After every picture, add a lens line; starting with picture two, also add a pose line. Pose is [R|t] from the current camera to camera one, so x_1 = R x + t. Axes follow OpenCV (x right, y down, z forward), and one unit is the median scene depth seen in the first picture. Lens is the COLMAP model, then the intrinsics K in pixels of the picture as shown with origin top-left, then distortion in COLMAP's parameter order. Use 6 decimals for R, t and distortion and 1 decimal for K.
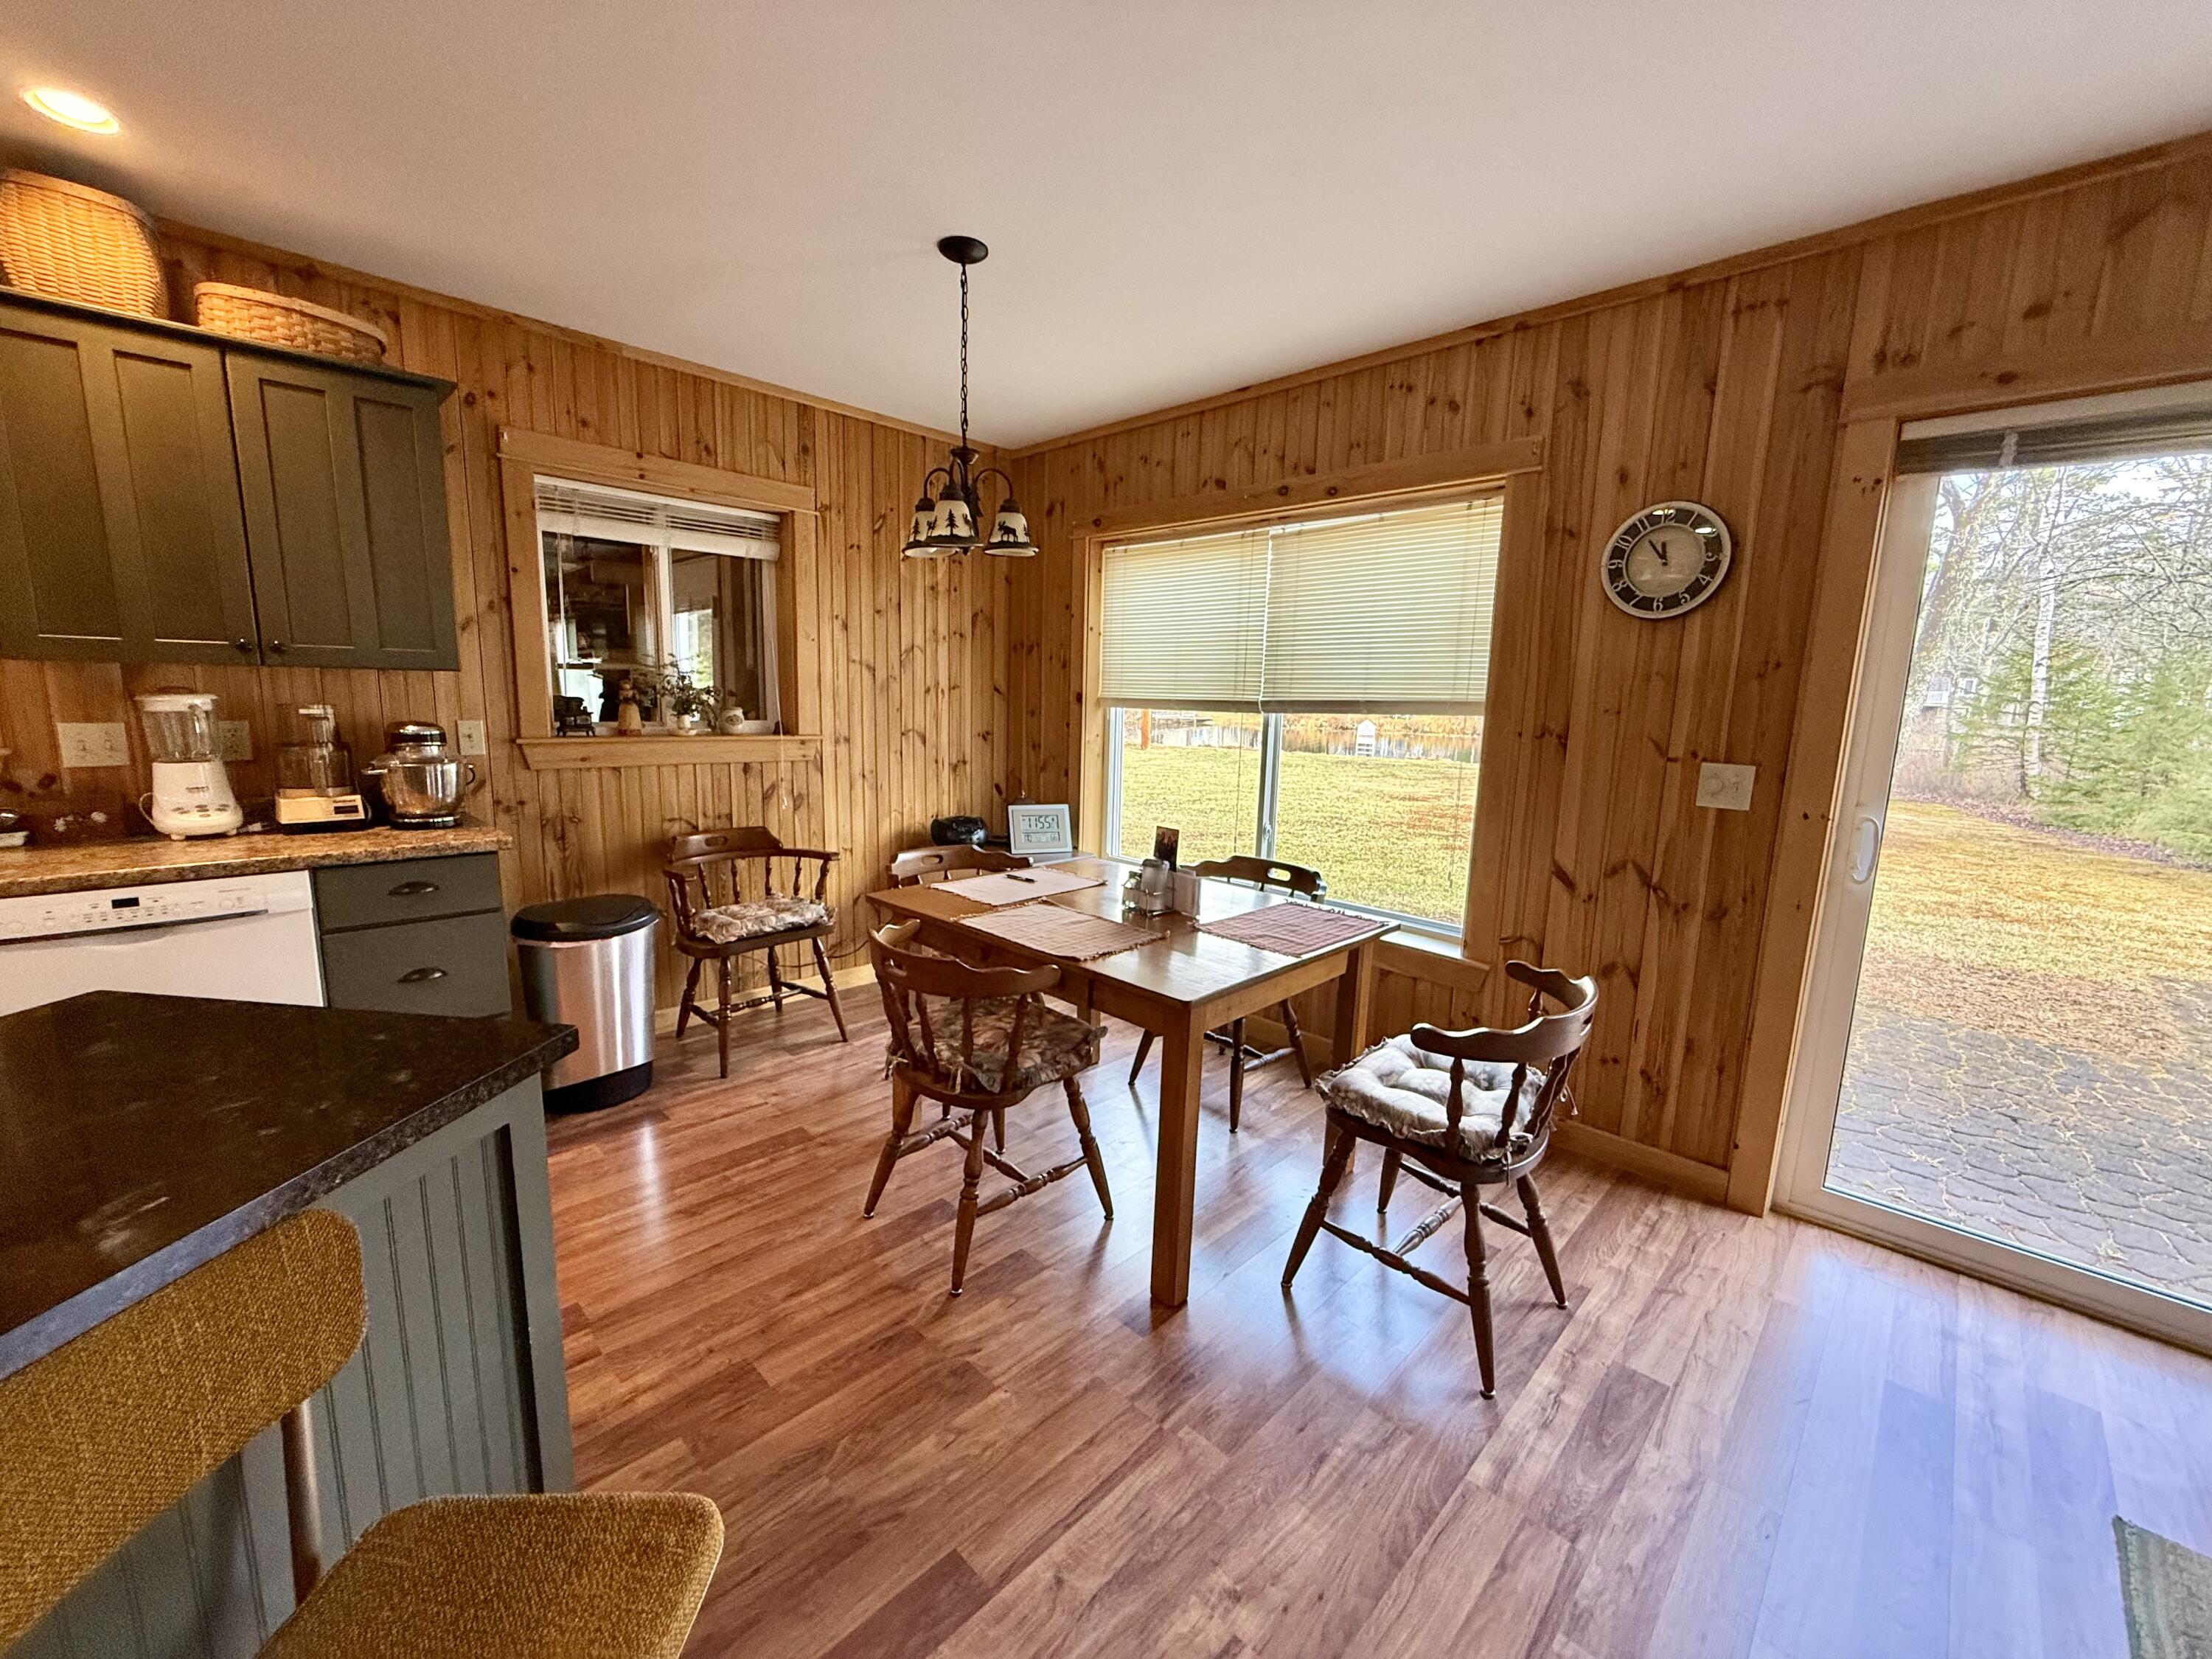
lens RADIAL K [[880.9, 0, 1100.3], [0, 880.9, 829.4], [0, 0, 1]] dist [-0.000439, 0.000315]
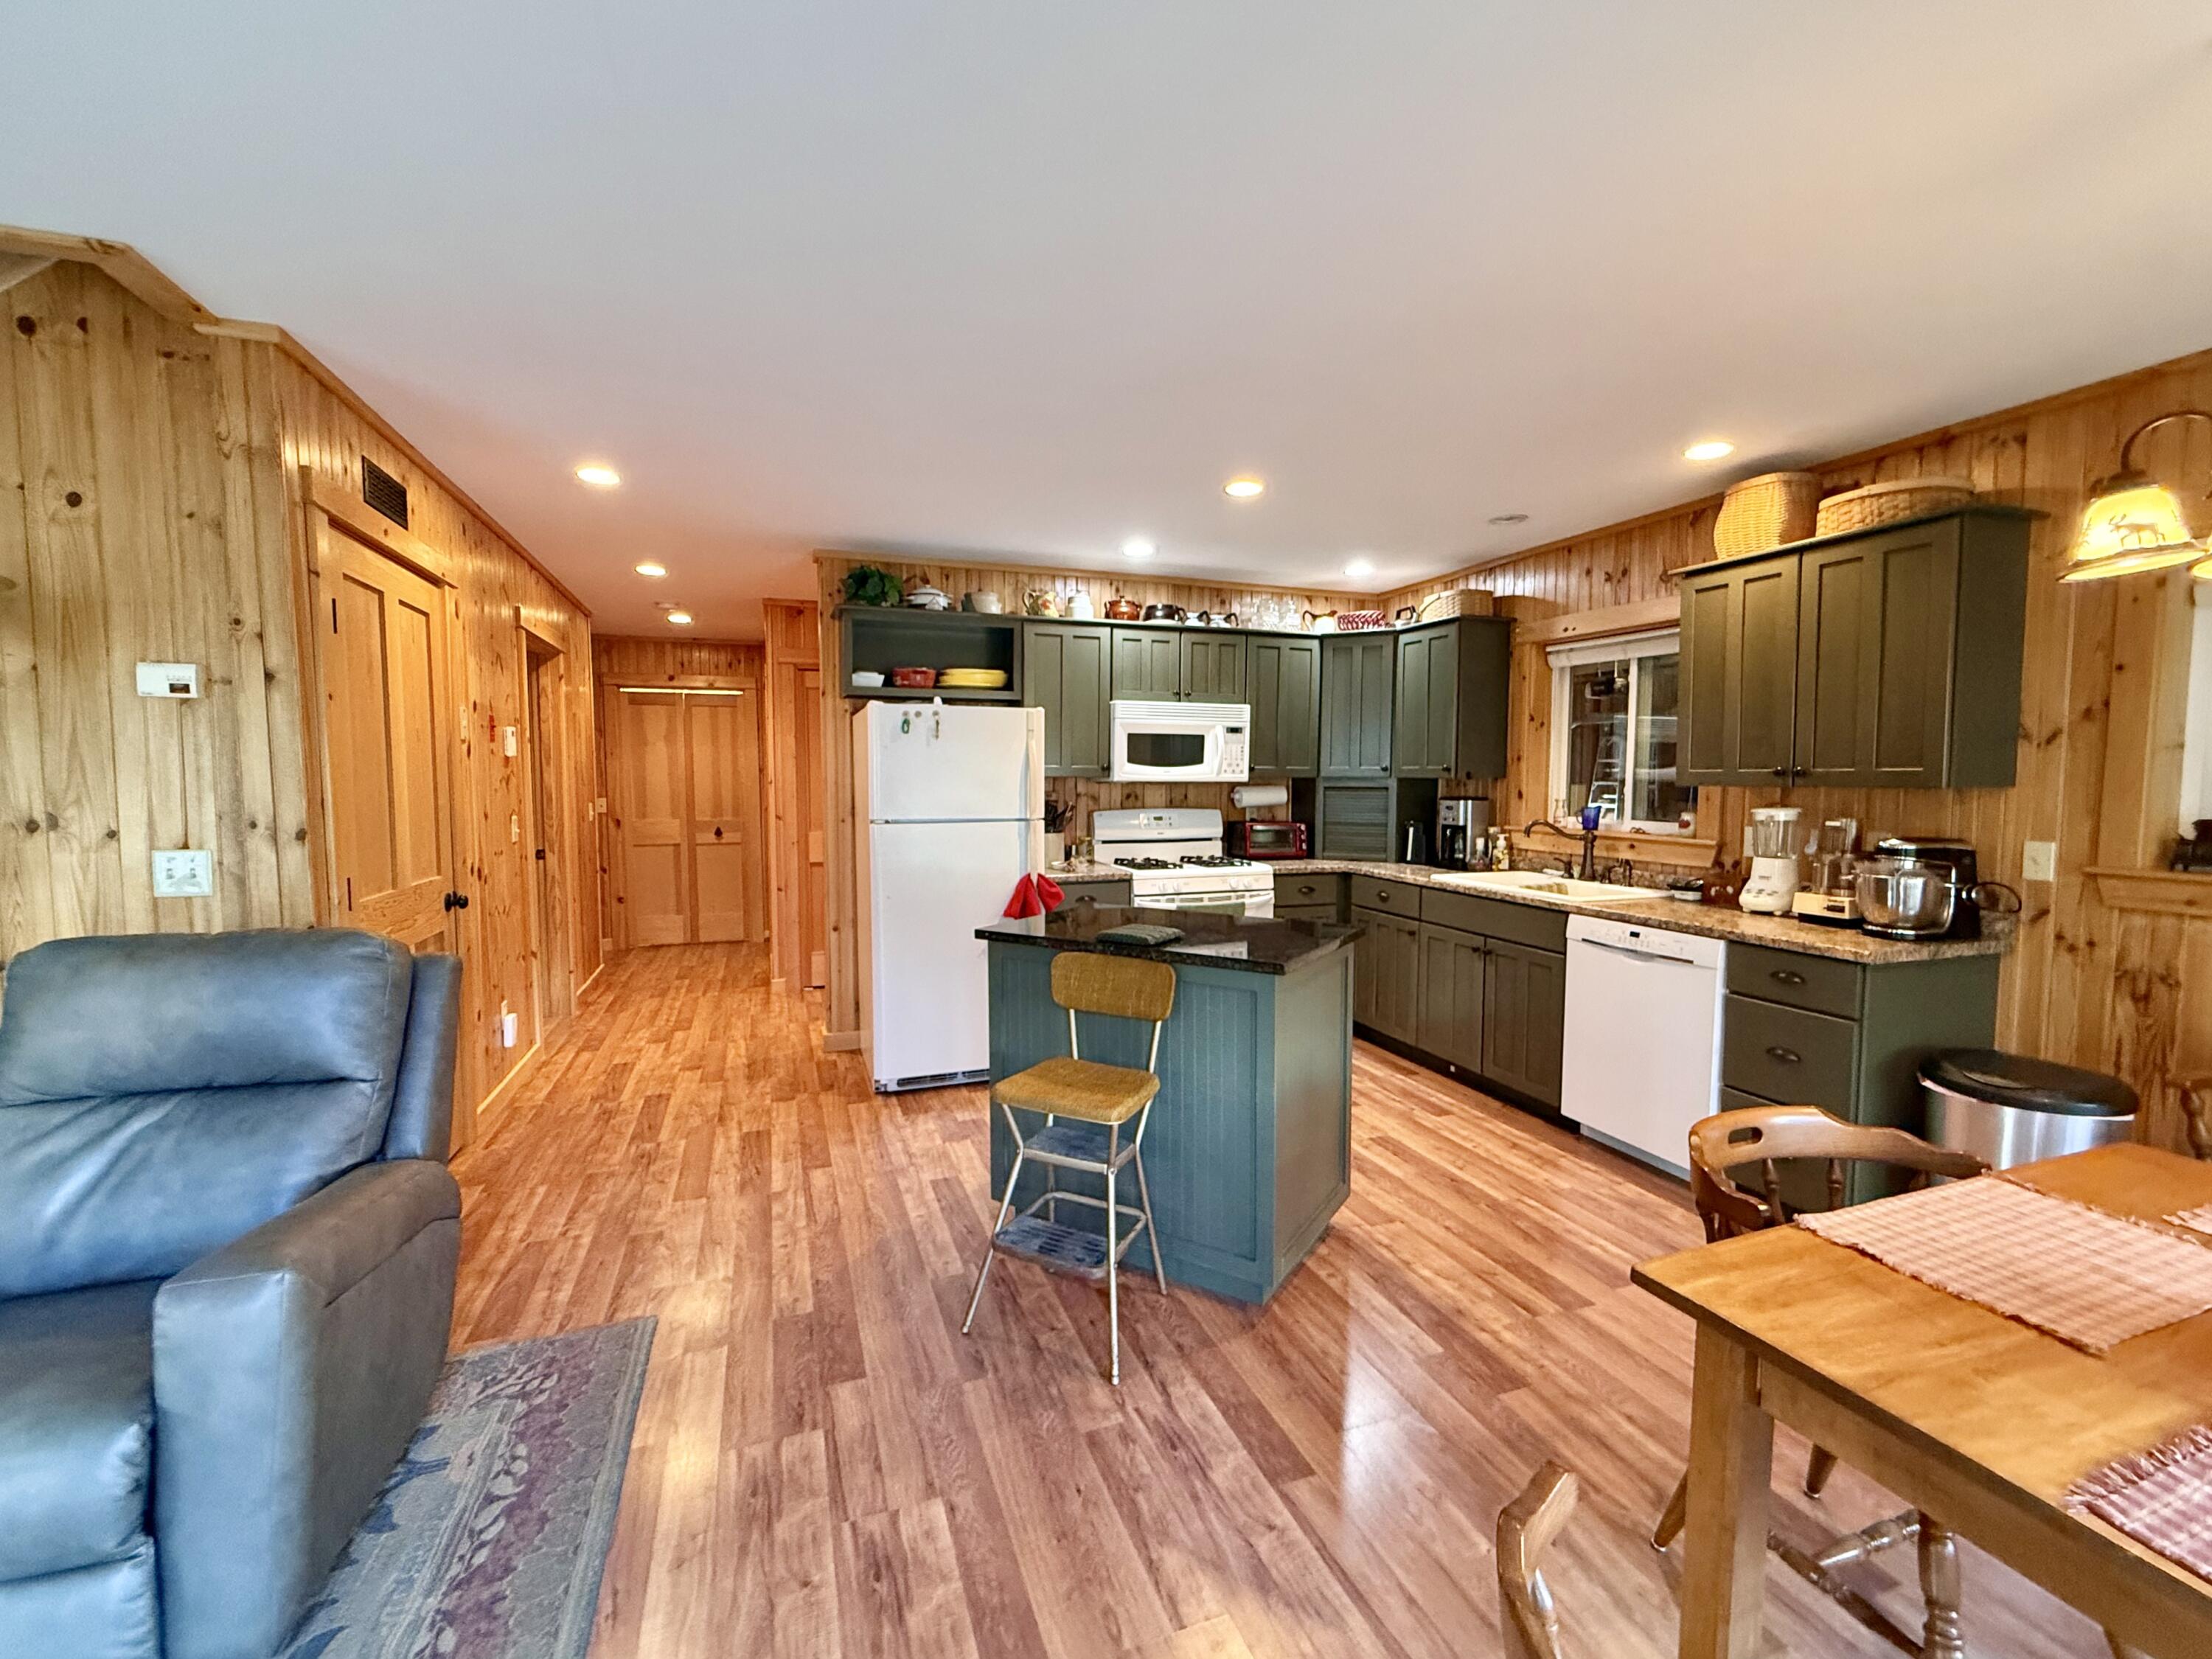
lens RADIAL K [[921.6, 0, 1098.1], [0, 921.6, 833.2], [0, 0, 1]] dist [-0.001012, 0.000688]
pose [[-0.433770, 0.030773, -0.900498, 0.591339], [-0.152995, 0.982388, 0.107270, -0.092680], [0.887939, 0.184302, -0.421422, 0.580376]]
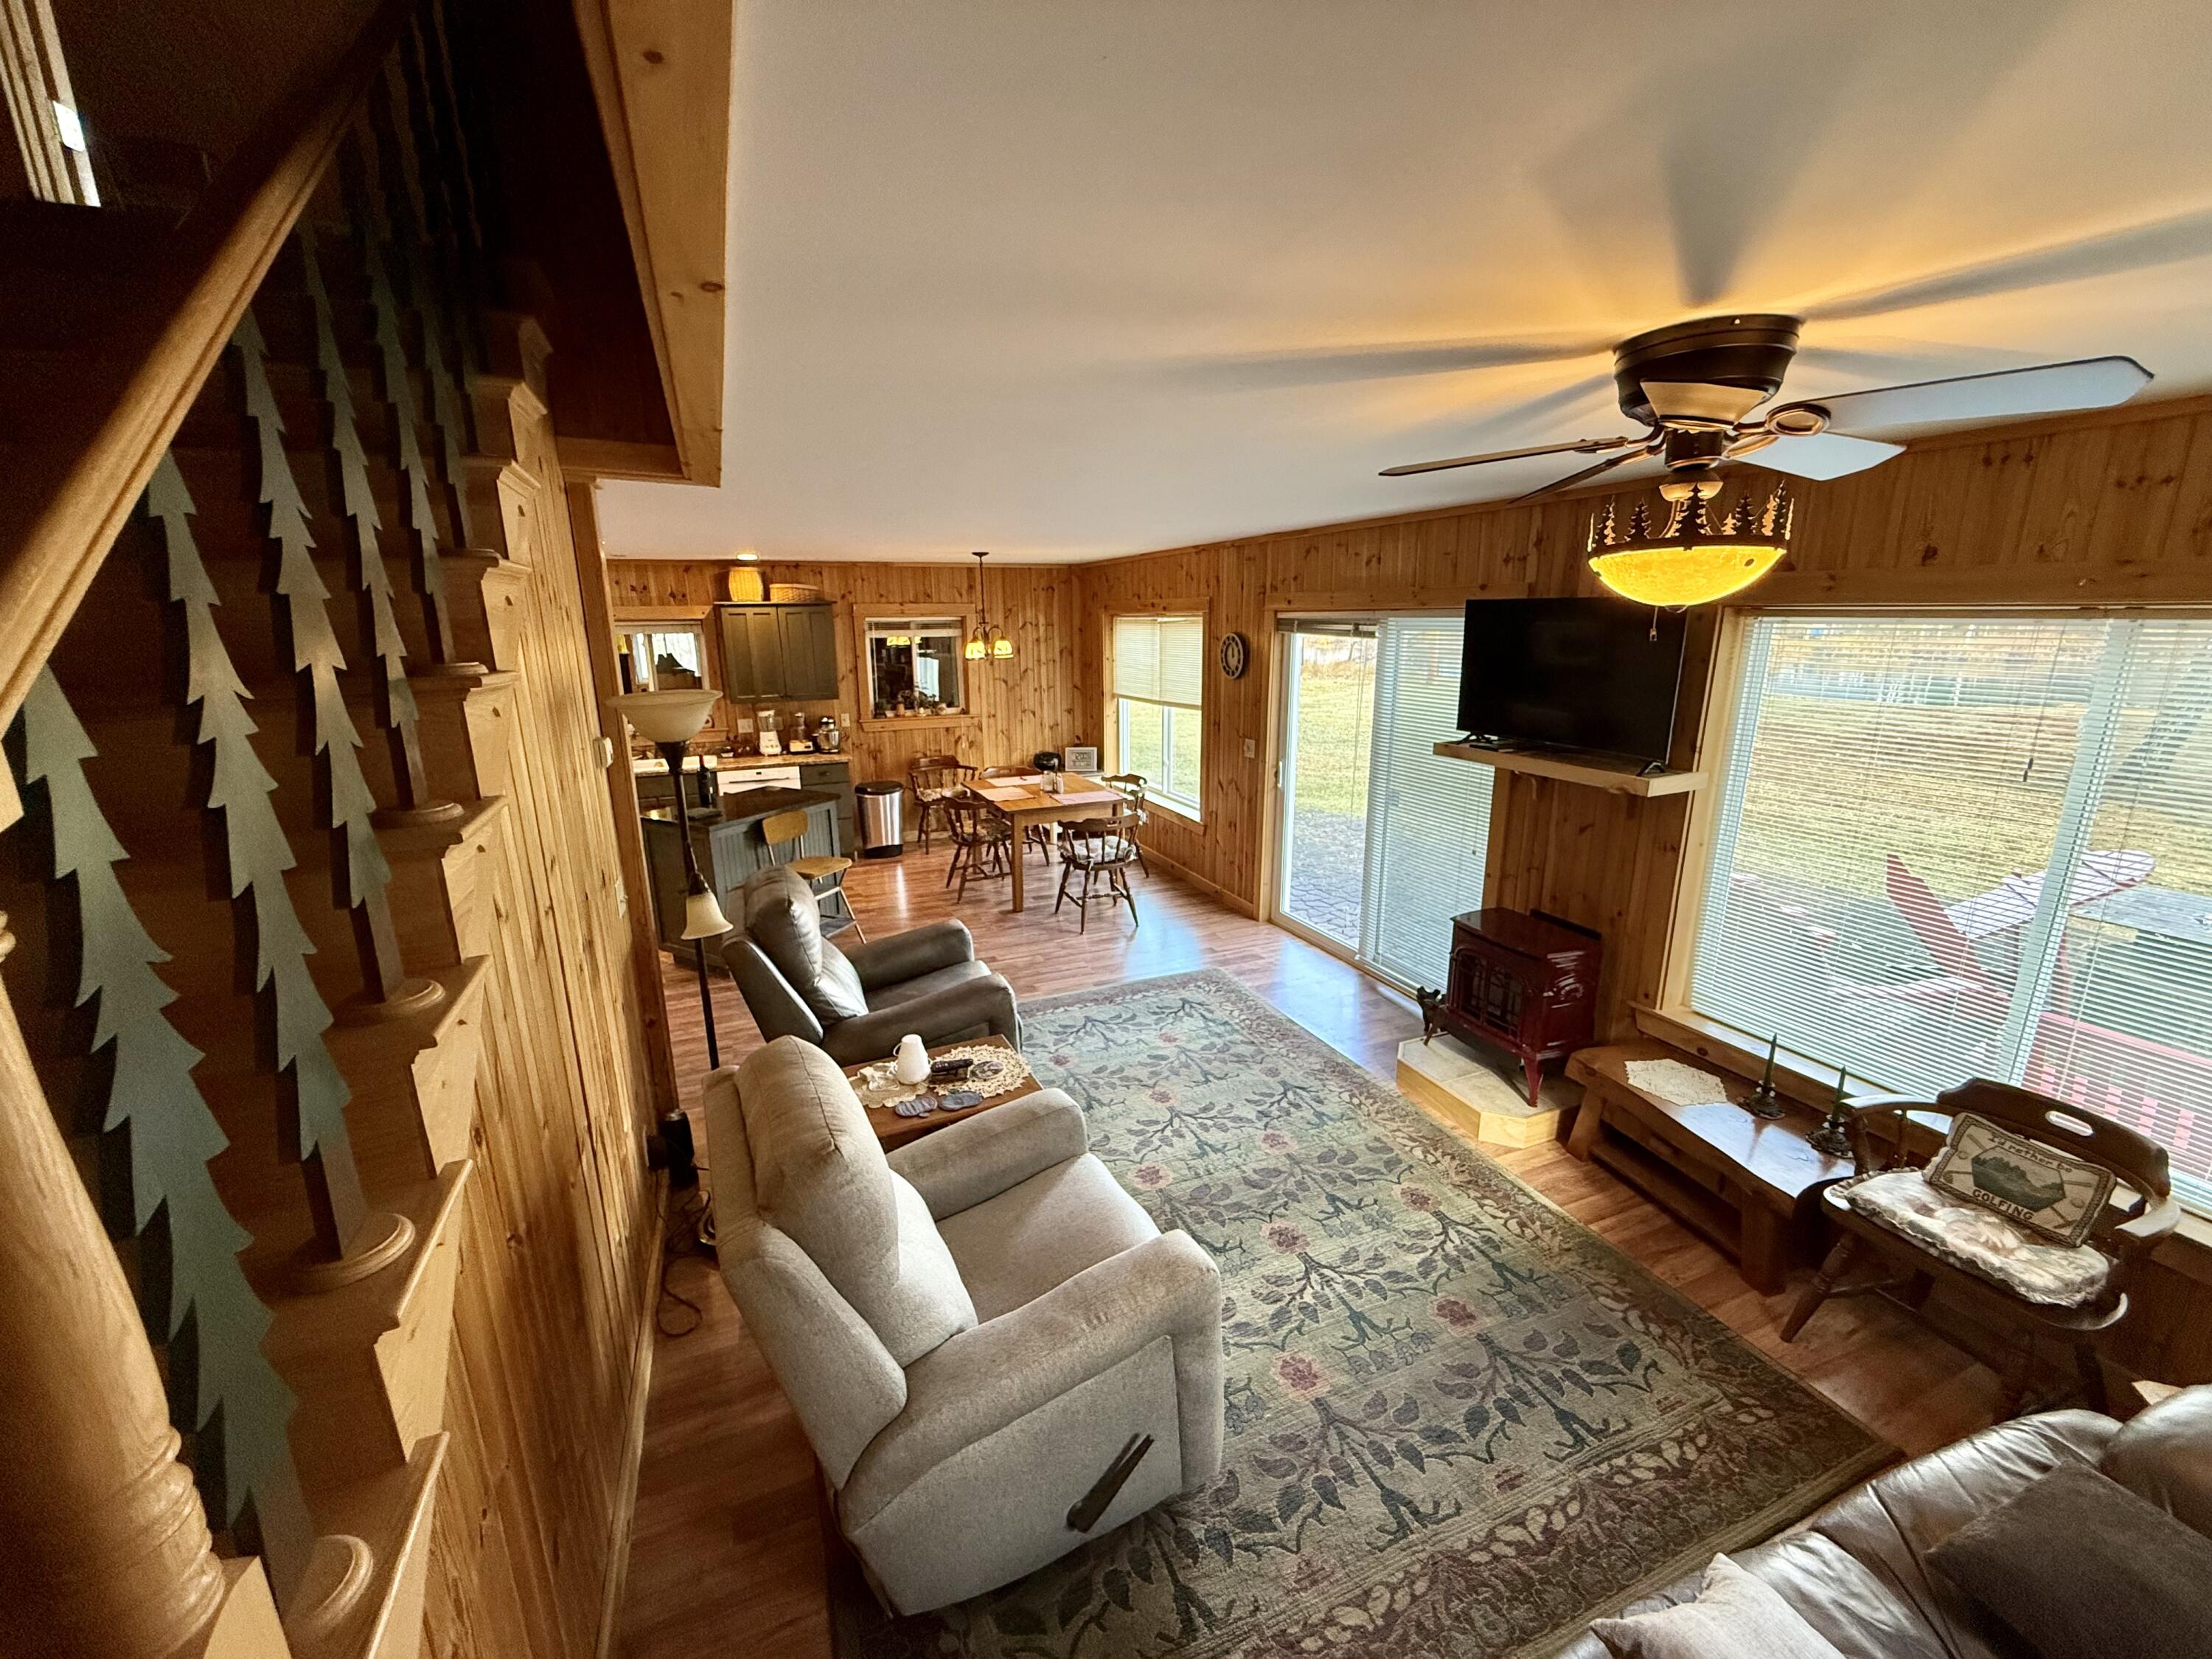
lens RADIAL K [[880.9, 0, 1098.0], [0, 880.9, 834.0], [0, 0, 1]] dist [-0.000439, 0.000315]
pose [[0.921421, 0.056691, -0.384408, 1.139058], [-0.023353, 0.995591, 0.090850, -0.021962], [0.387864, -0.074734, 0.918682, -1.298625]]
